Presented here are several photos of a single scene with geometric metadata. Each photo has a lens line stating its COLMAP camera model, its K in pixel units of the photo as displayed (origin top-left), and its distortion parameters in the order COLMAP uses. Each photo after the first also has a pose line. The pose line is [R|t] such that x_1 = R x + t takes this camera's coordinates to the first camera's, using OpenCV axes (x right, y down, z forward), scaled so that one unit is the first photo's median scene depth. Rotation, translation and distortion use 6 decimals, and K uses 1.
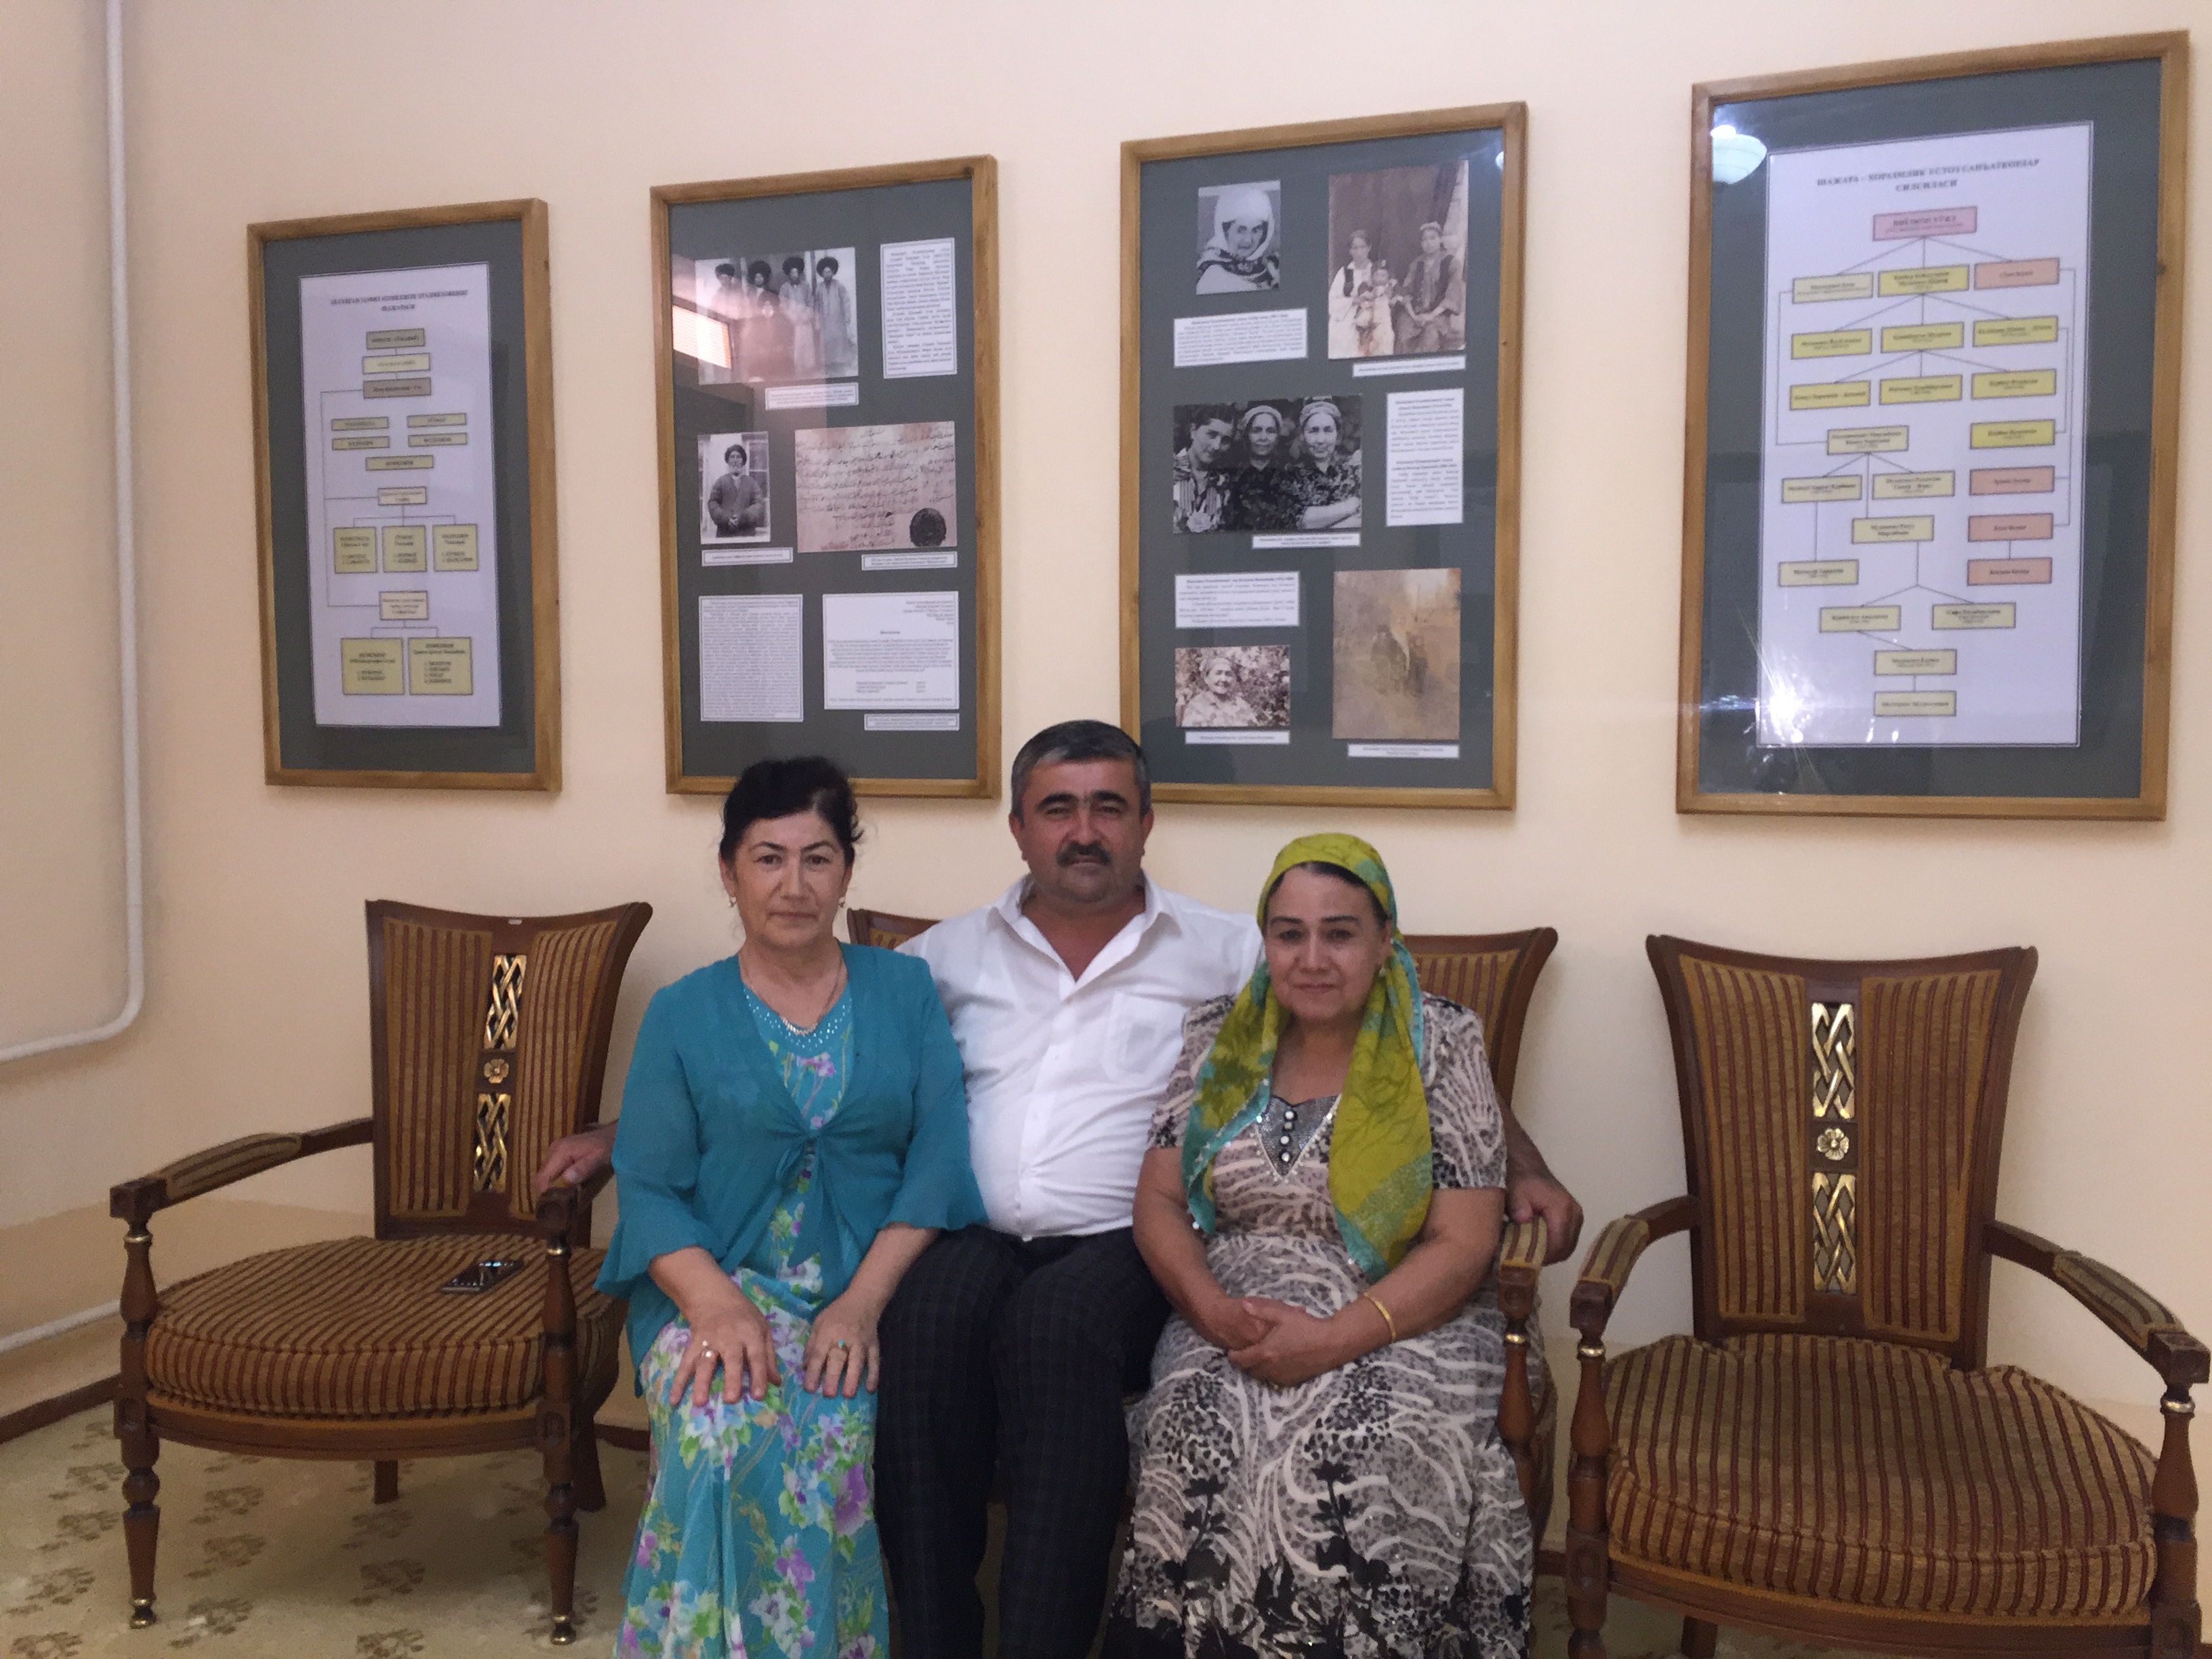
lens RADIAL K [[1885.6, 0, 1102.1], [0, 1885.6, 837.7], [0, 0, 1]] dist [0.084580, -0.120007]
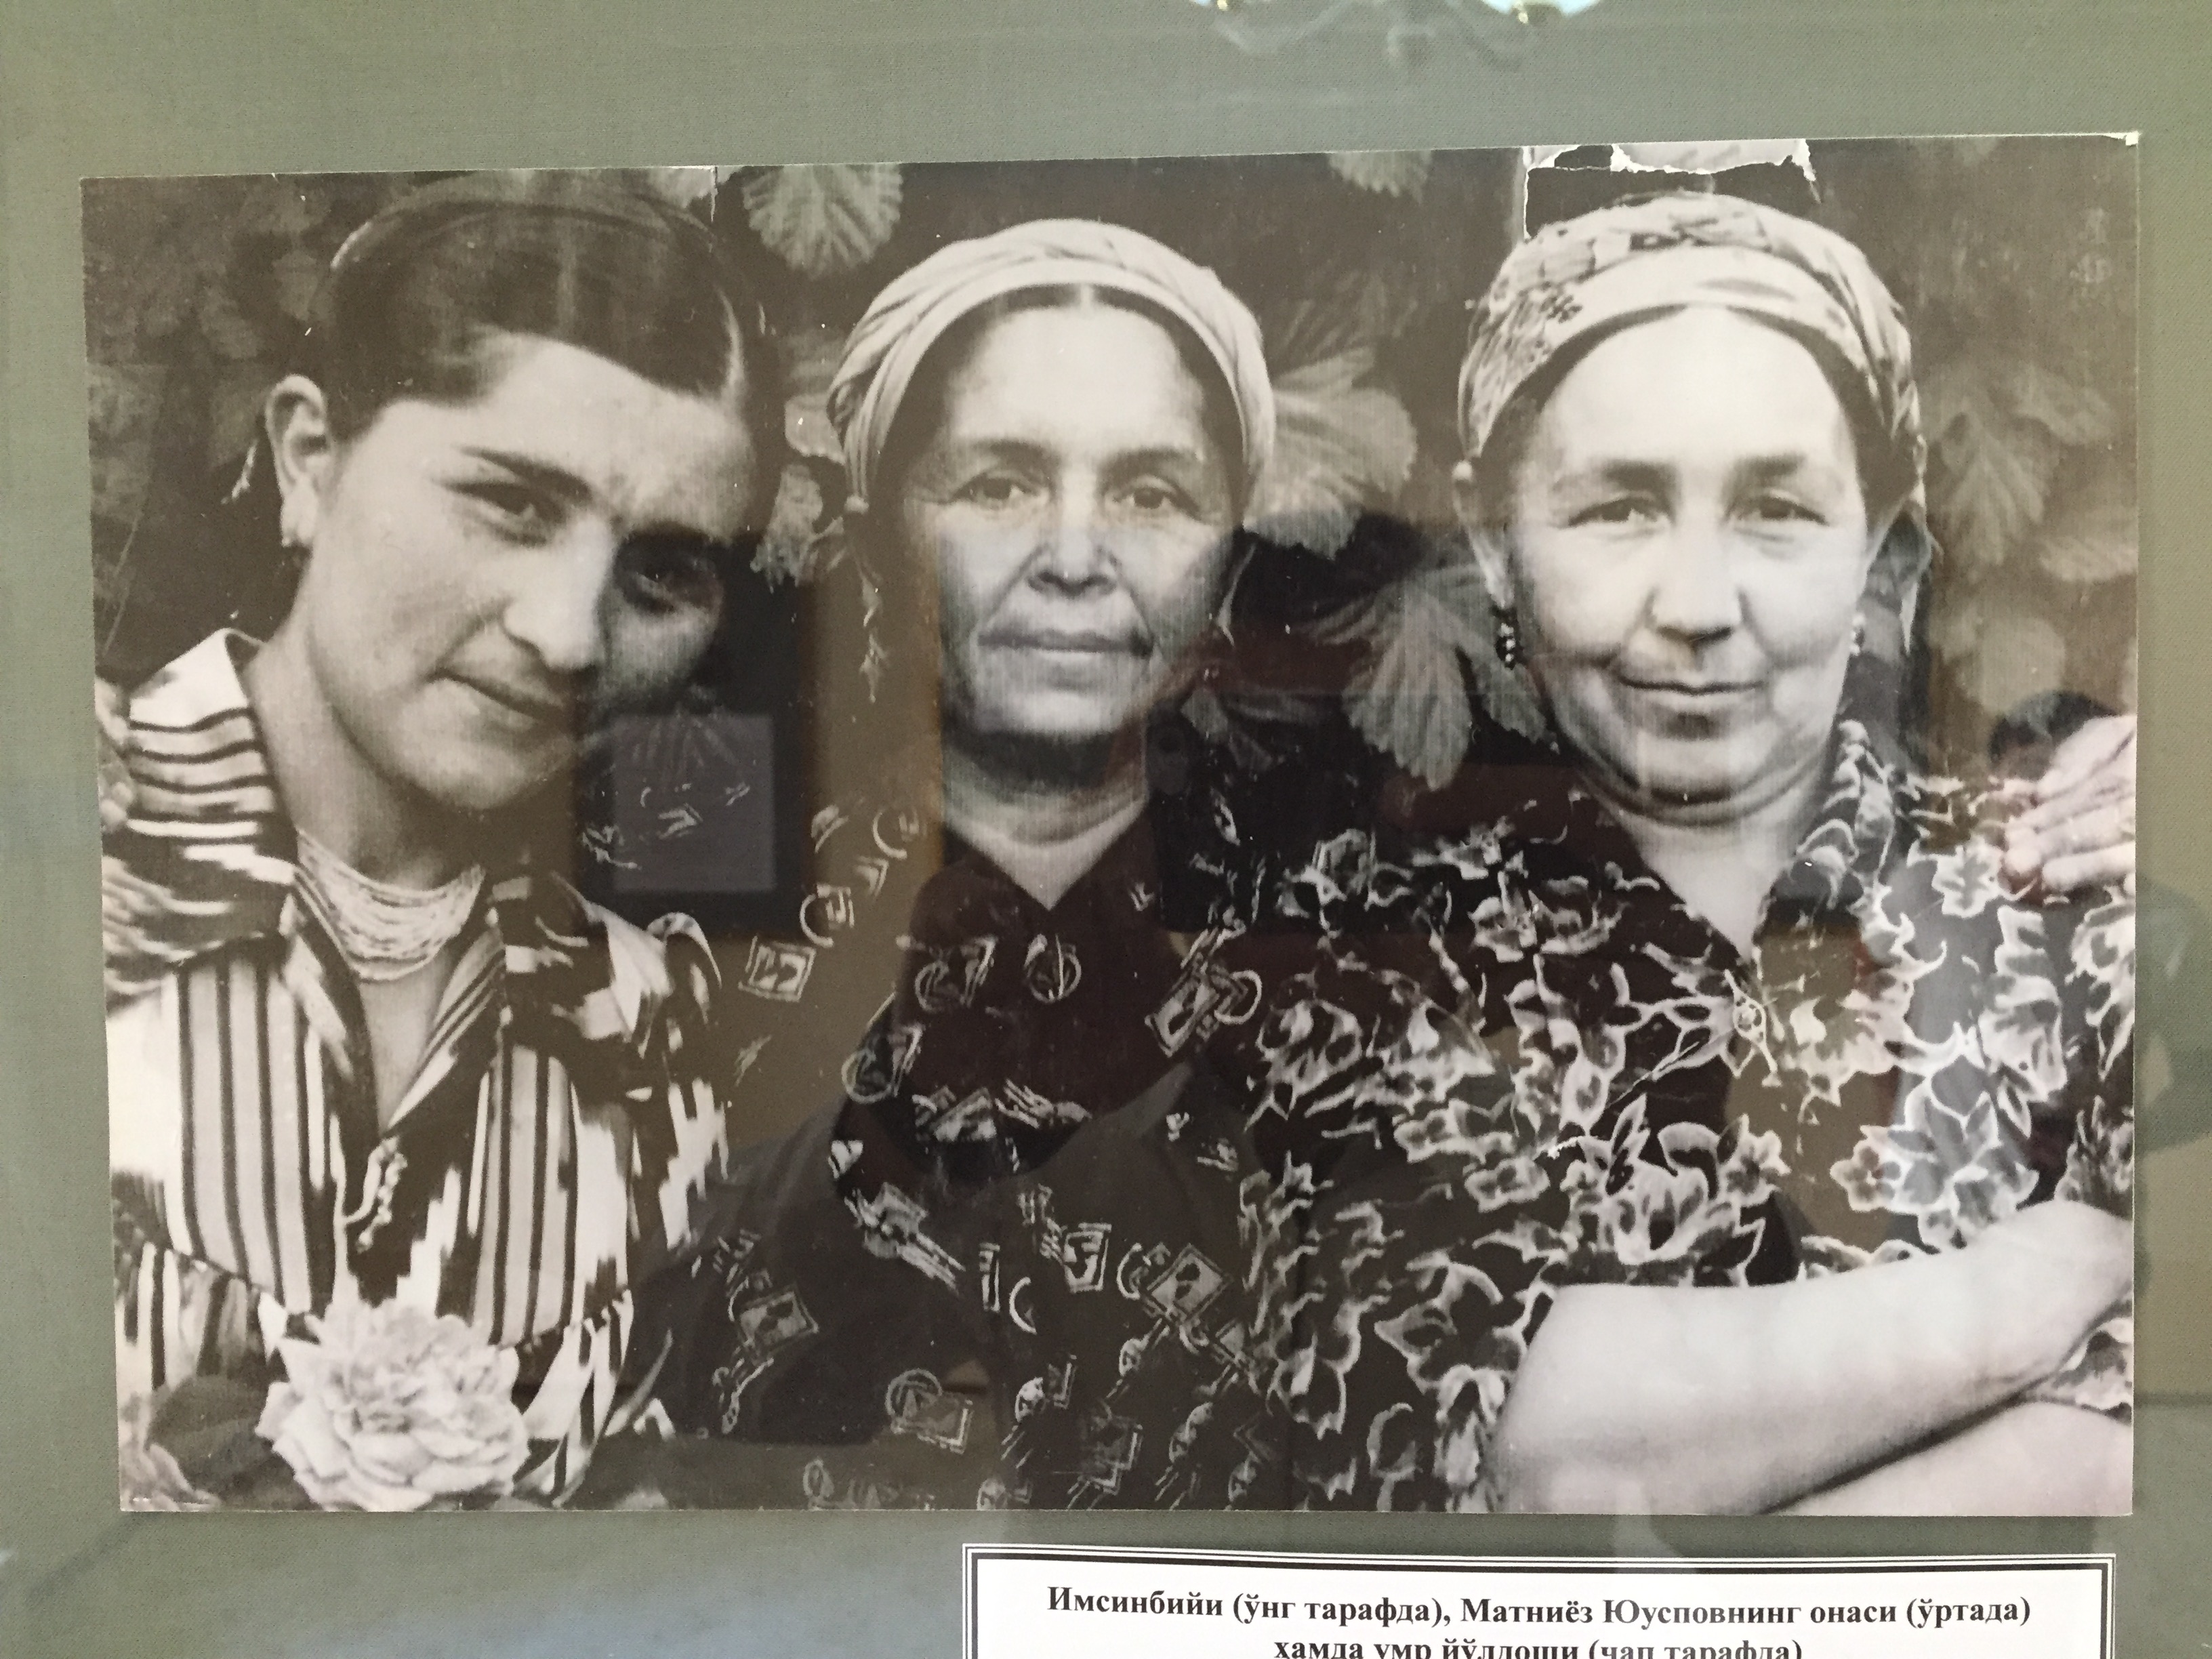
lens RADIAL K [[1885.6, 0, 1101.3], [0, 1885.6, 836.6], [0, 0, 1]] dist [0.084580, -0.120007]
pose [[0.955130, -0.018642, 0.295600, 0.027975], [0.030774, 0.998862, -0.036442, -0.093036], [-0.294584, 0.043904, 0.954616, 0.436798]]
